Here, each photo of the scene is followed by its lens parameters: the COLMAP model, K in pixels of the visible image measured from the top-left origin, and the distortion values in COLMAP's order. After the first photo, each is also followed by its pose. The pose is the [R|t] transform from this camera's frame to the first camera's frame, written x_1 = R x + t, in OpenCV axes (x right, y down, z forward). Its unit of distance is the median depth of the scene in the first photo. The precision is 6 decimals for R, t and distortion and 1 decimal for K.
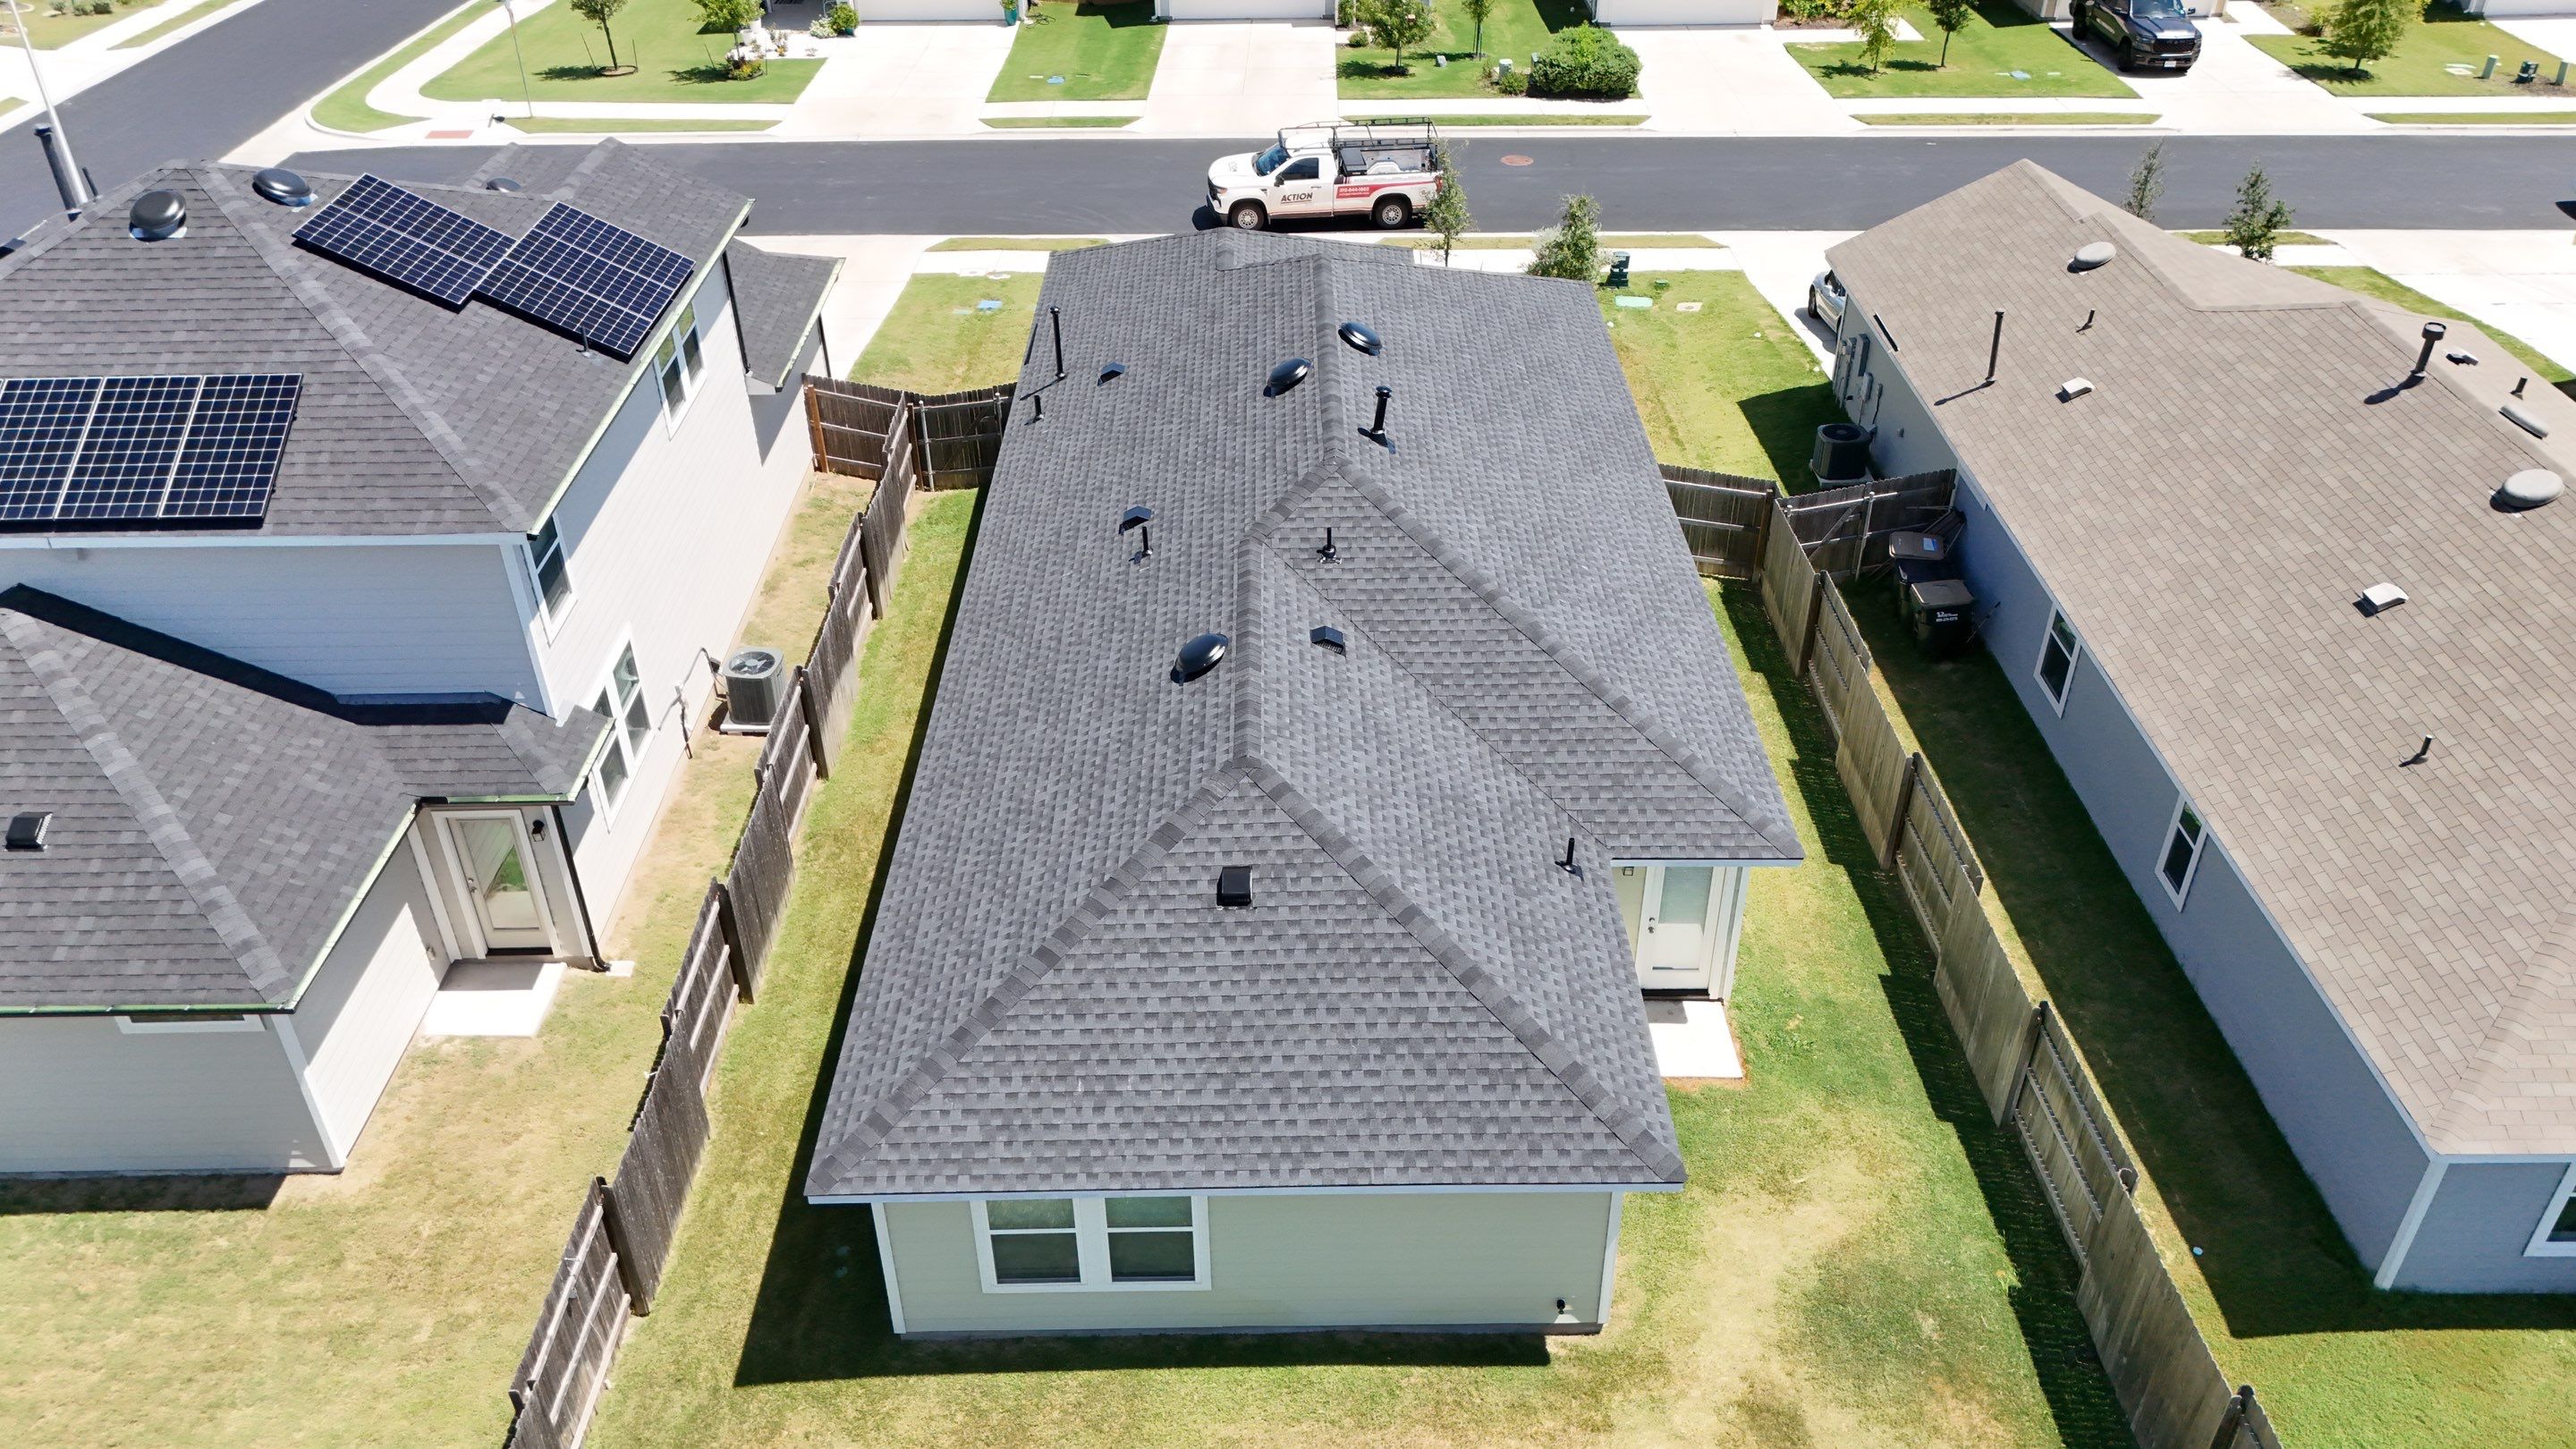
lens RADIAL K [[1902.7, 0, 1295.3], [0, 1902.7, 723.3], [0, 0, 1]] dist [0.066124, -0.060577]
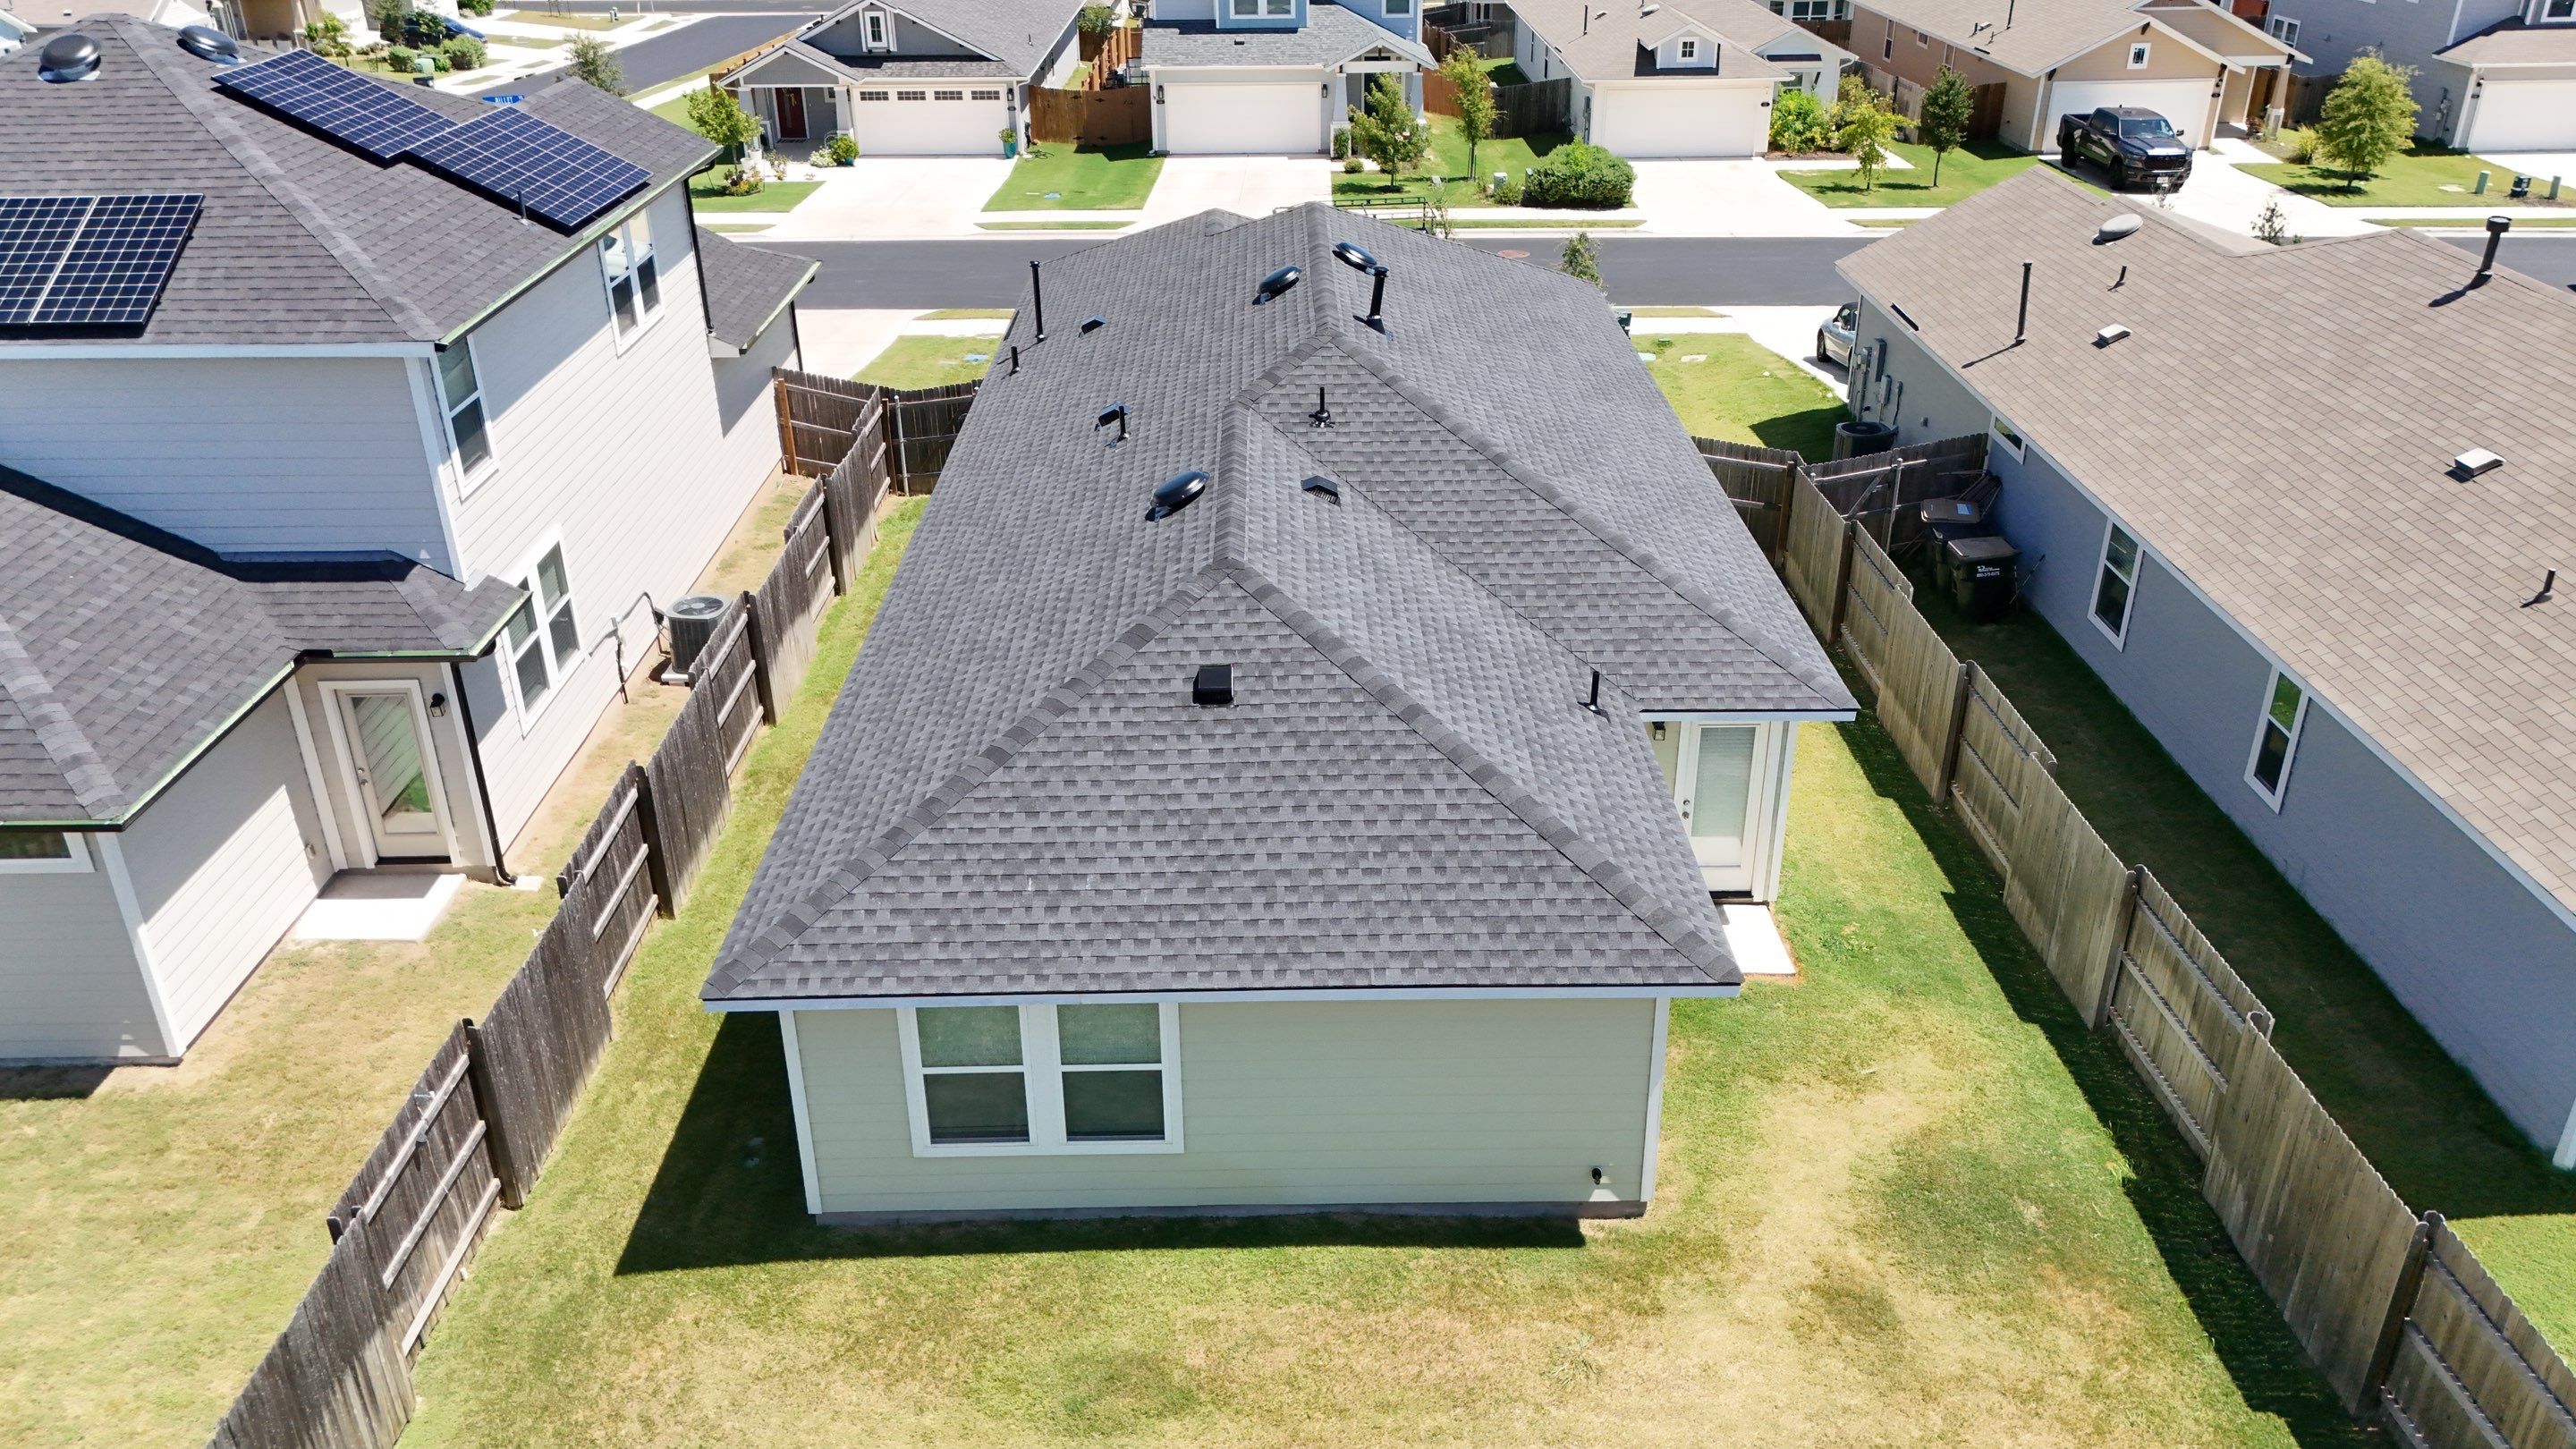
lens RADIAL K [[1902.7, 0, 1294.7], [0, 1902.7, 723.0], [0, 0, 1]] dist [0.066124, -0.060577]
pose [[0.999999, -0.001379, -0.000126, 0.004733], [0.001350, 0.991311, -0.131530, 0.187419], [0.000306, 0.131530, 0.991312, 0.117652]]
